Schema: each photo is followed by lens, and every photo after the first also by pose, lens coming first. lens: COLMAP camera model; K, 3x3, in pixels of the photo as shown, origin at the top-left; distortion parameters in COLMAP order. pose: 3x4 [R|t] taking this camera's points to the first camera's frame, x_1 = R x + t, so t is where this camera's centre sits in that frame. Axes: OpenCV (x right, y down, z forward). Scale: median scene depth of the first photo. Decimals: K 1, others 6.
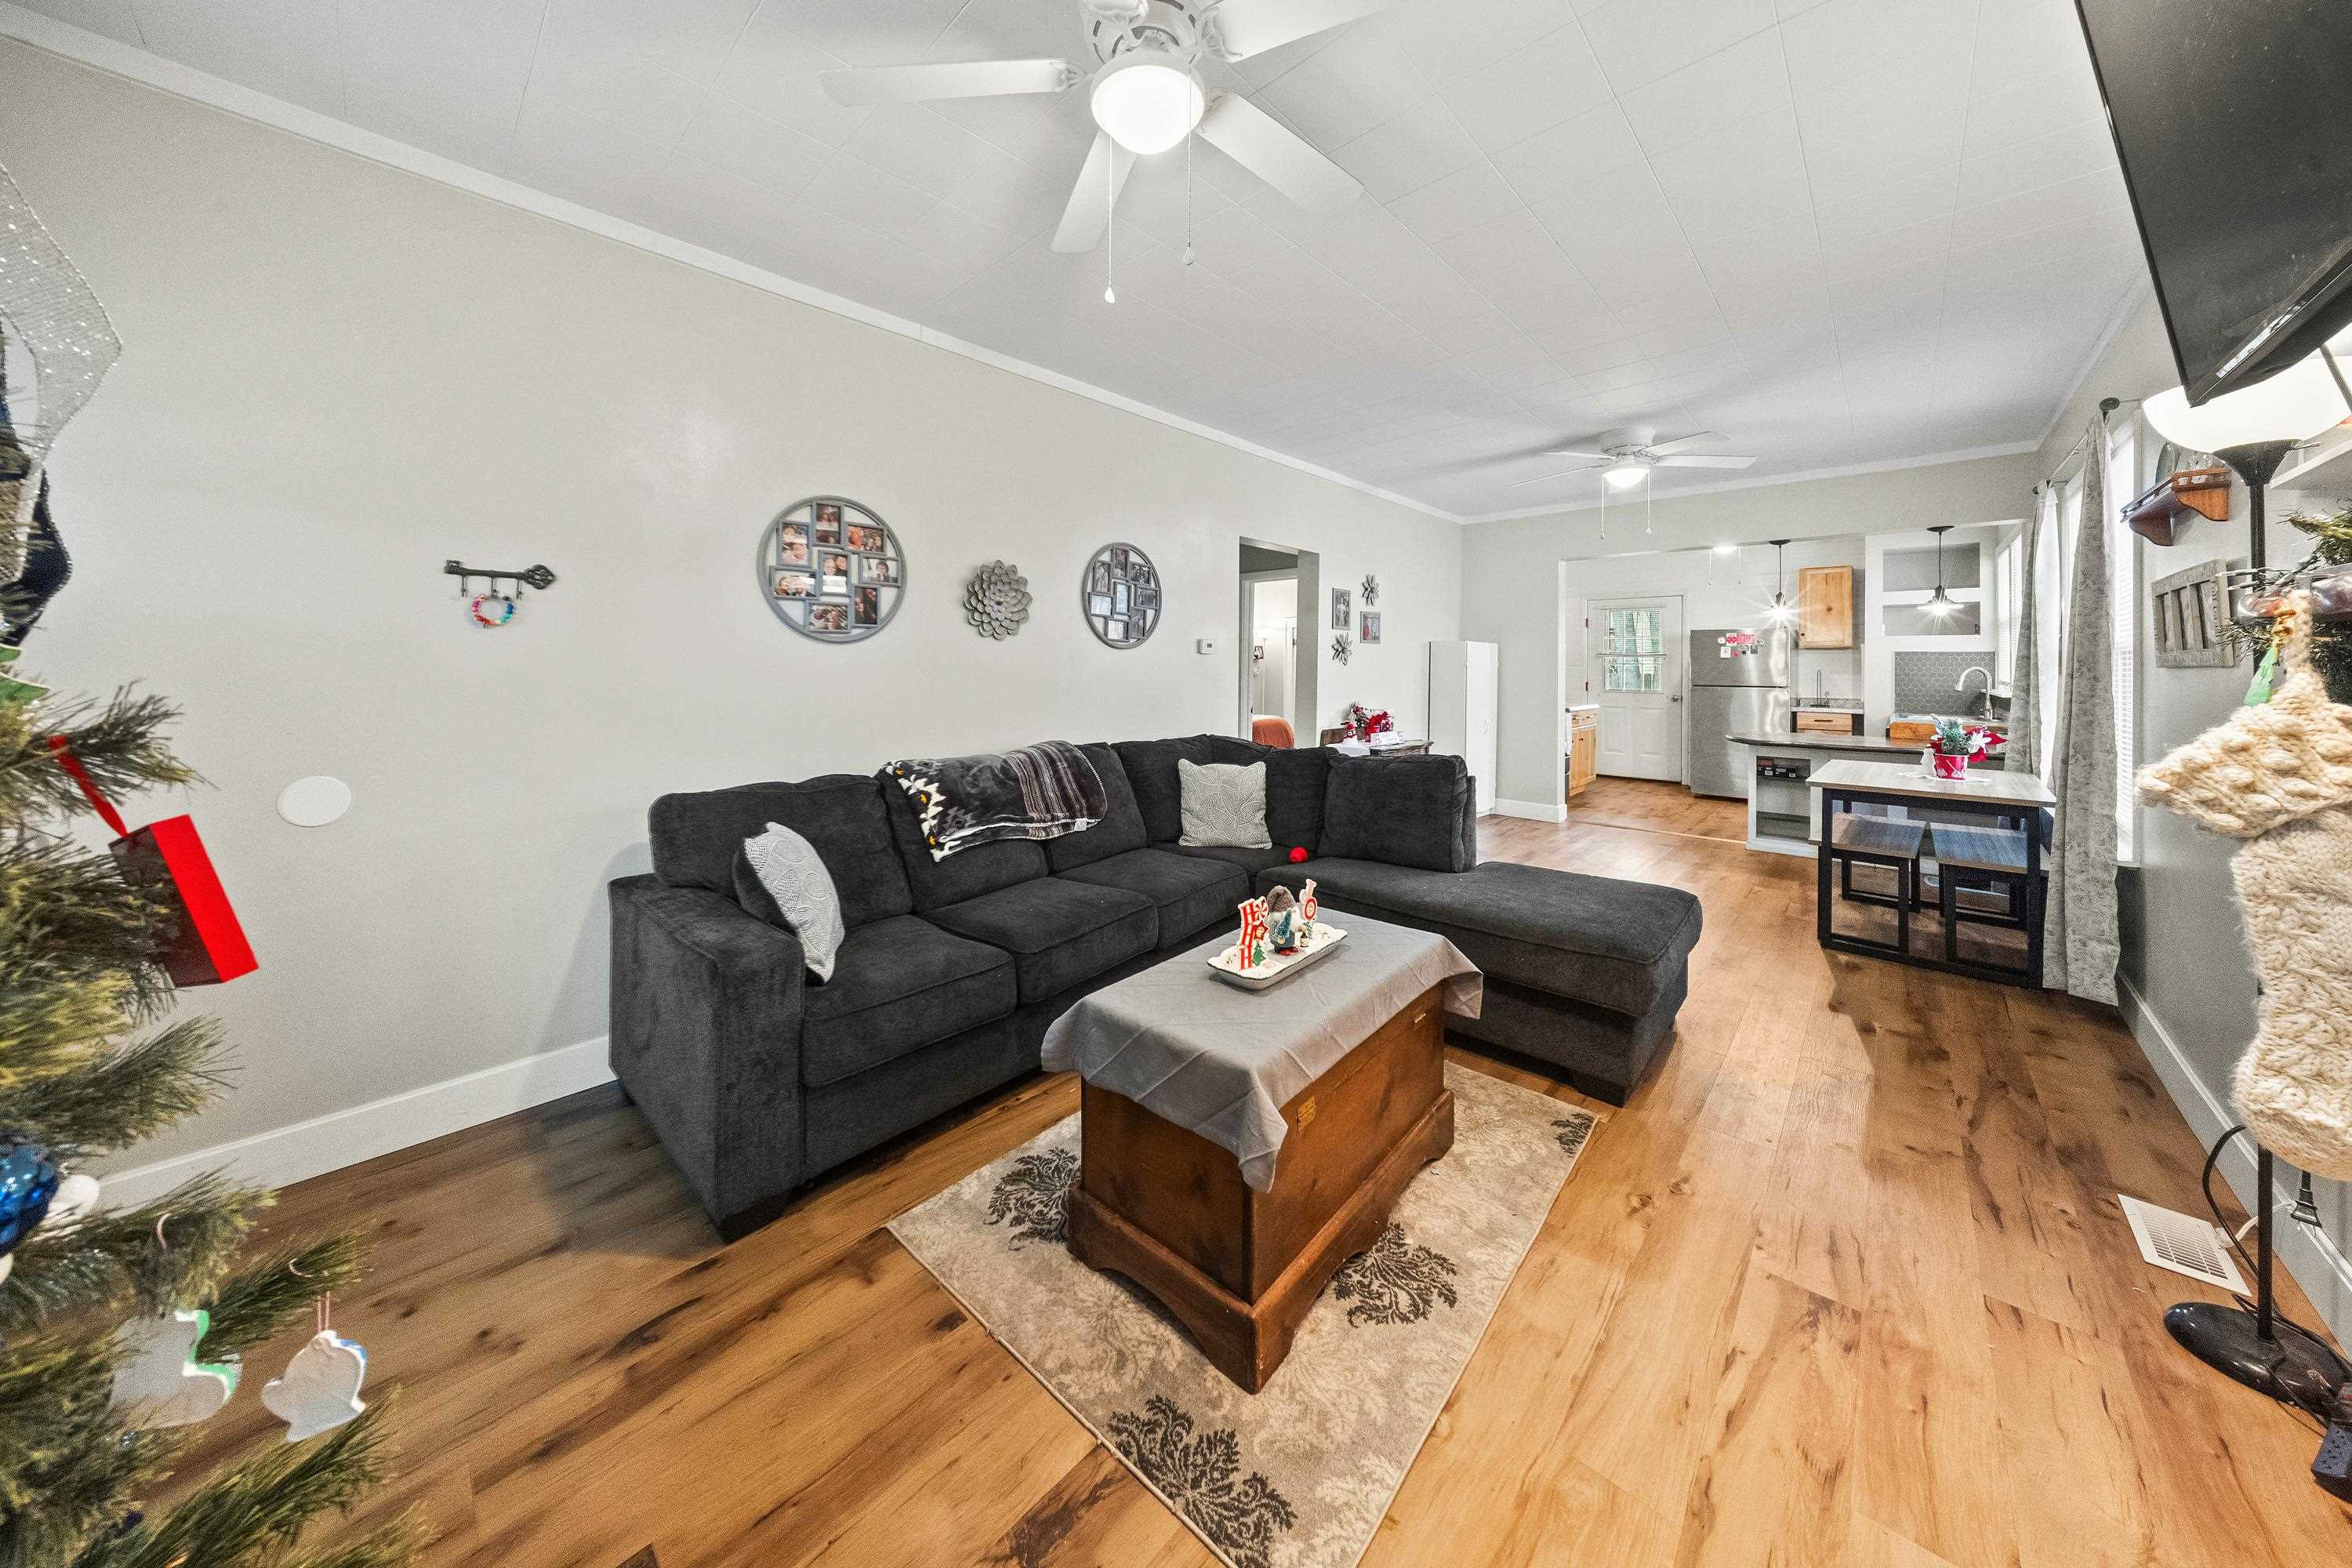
lens RADIAL K [[750.1, 0, 1156.1], [0, 750.1, 658.0], [0, 0, 1]] dist [-0.000715, -0.000130]
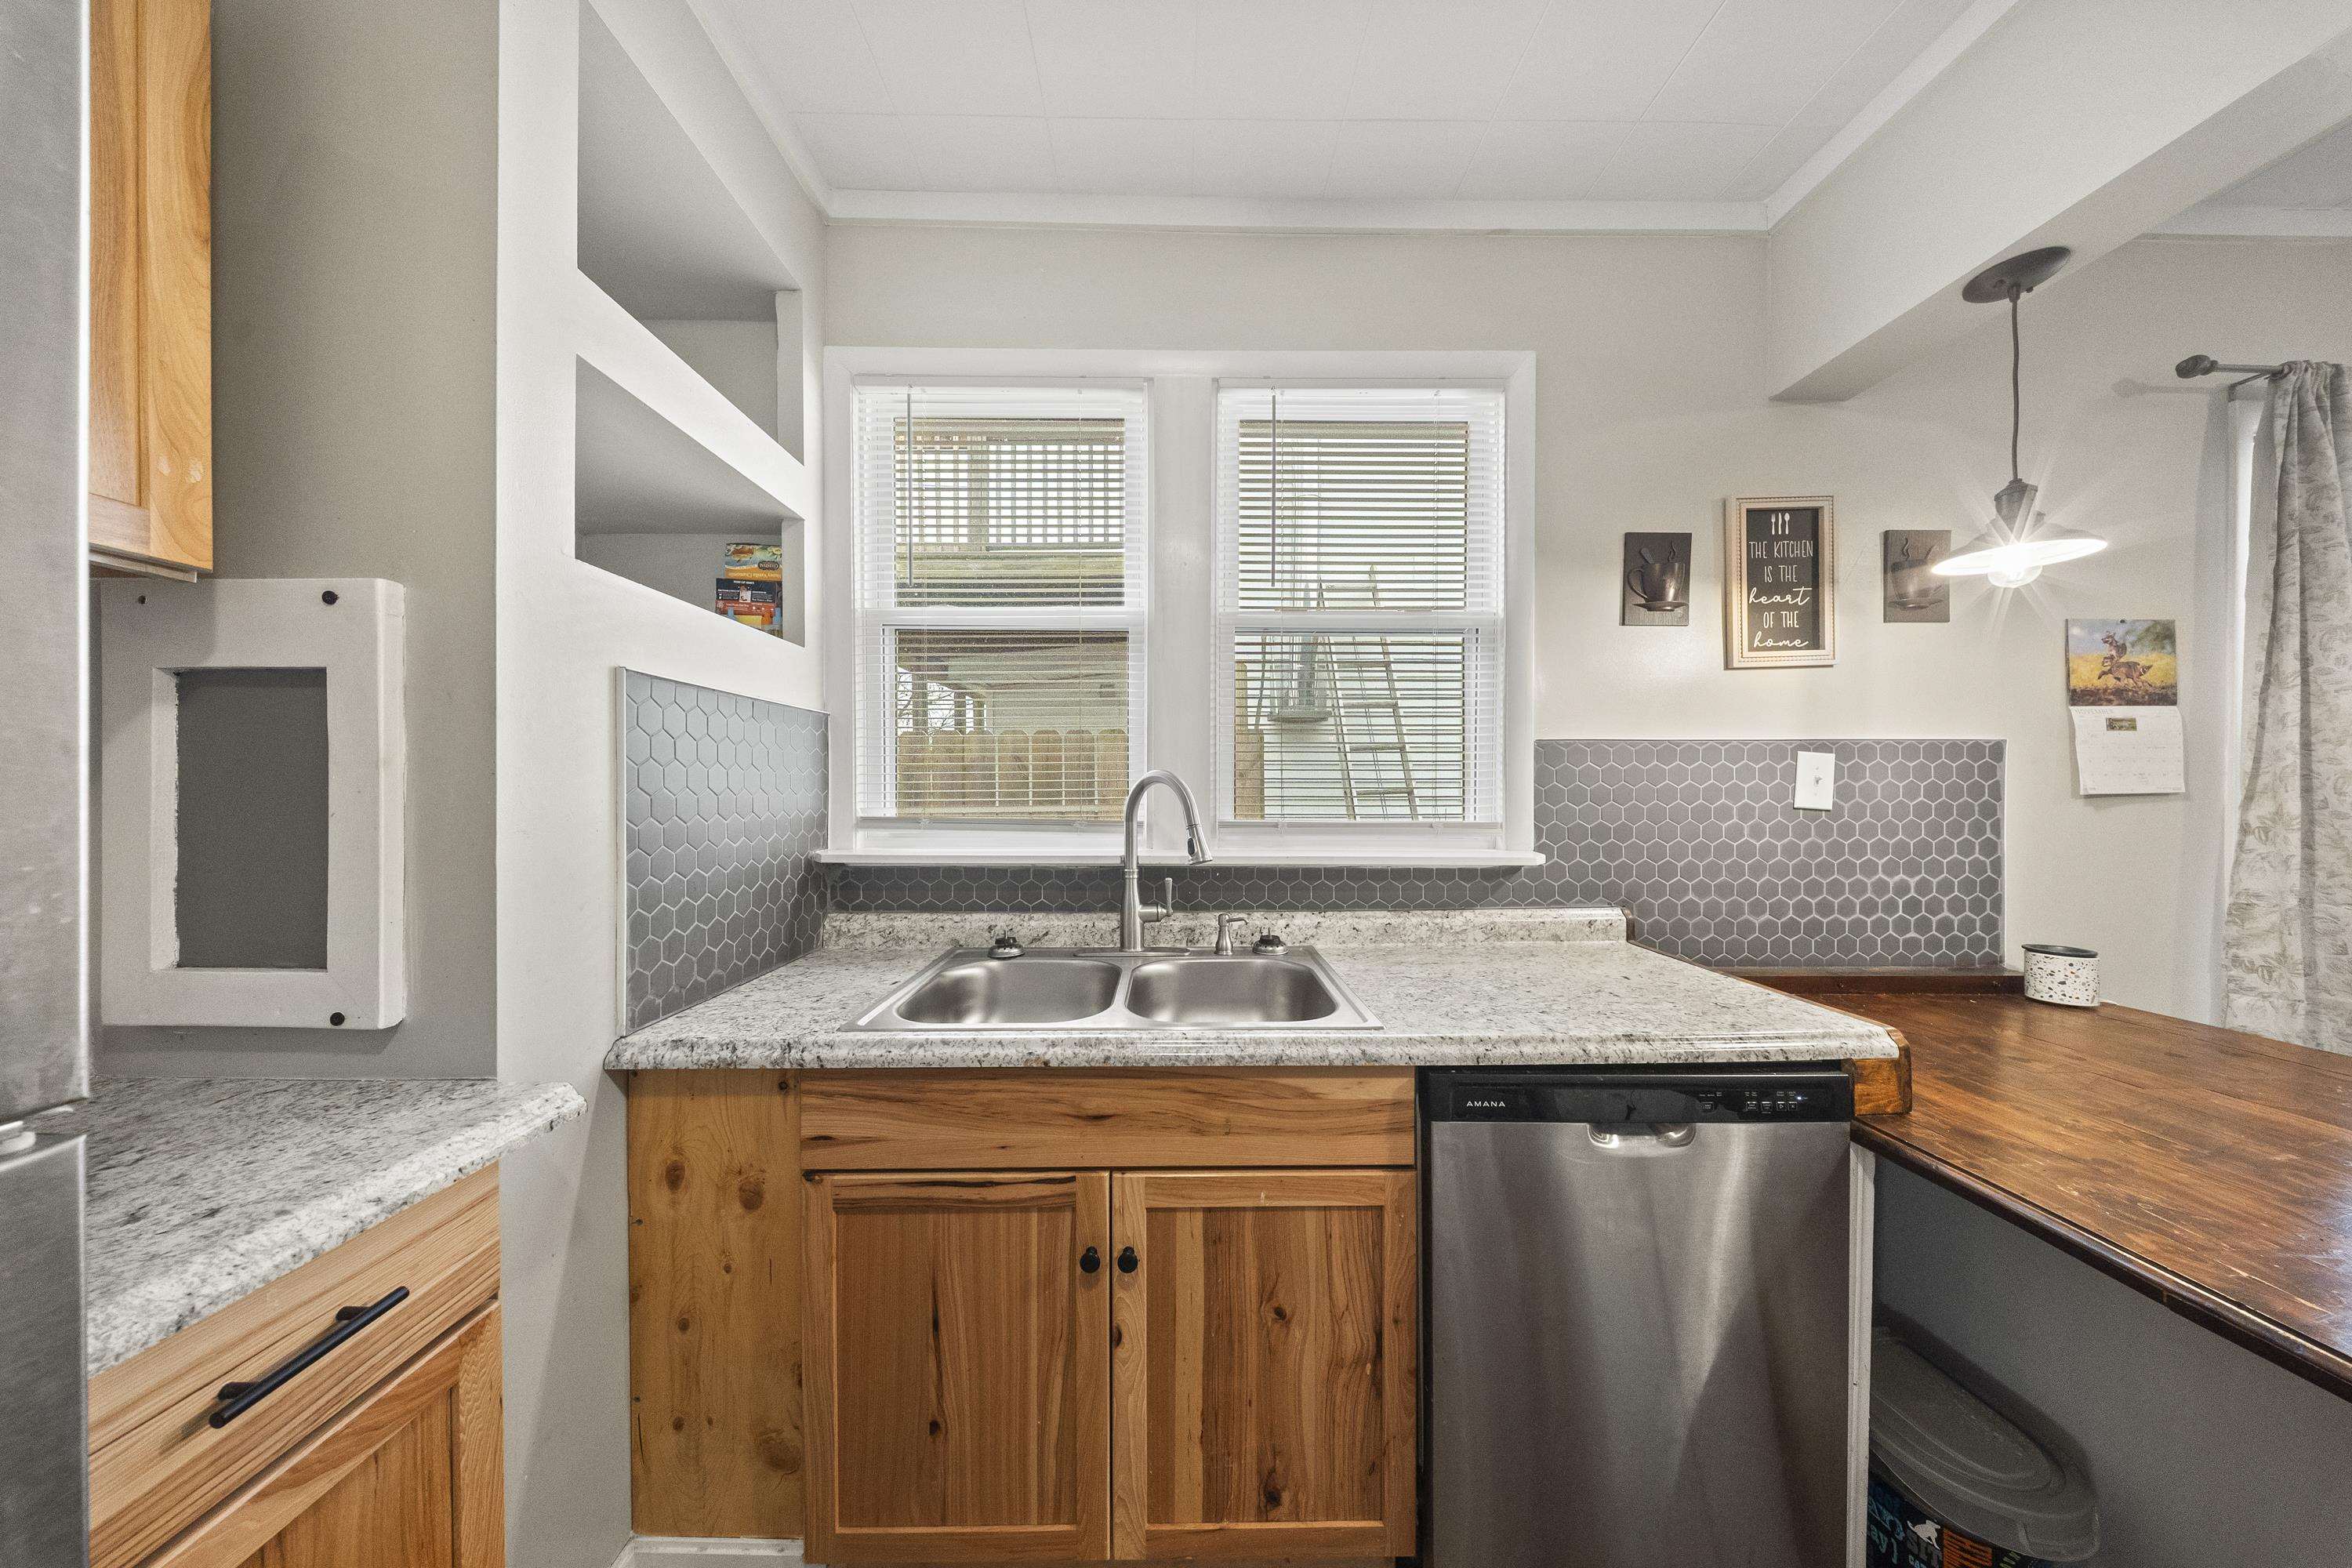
lens RADIAL K [[701.0, 0, 1181.3], [0, 701.0, 793.8], [0, 0, 1]] dist [0.005351, -0.004115]
pose [[-0.711026, -0.015770, 0.702989, 0.878423], [-0.013505, 0.999870, 0.008771, 0.017844], [-0.703036, -0.003258, -0.711147, 1.140150]]
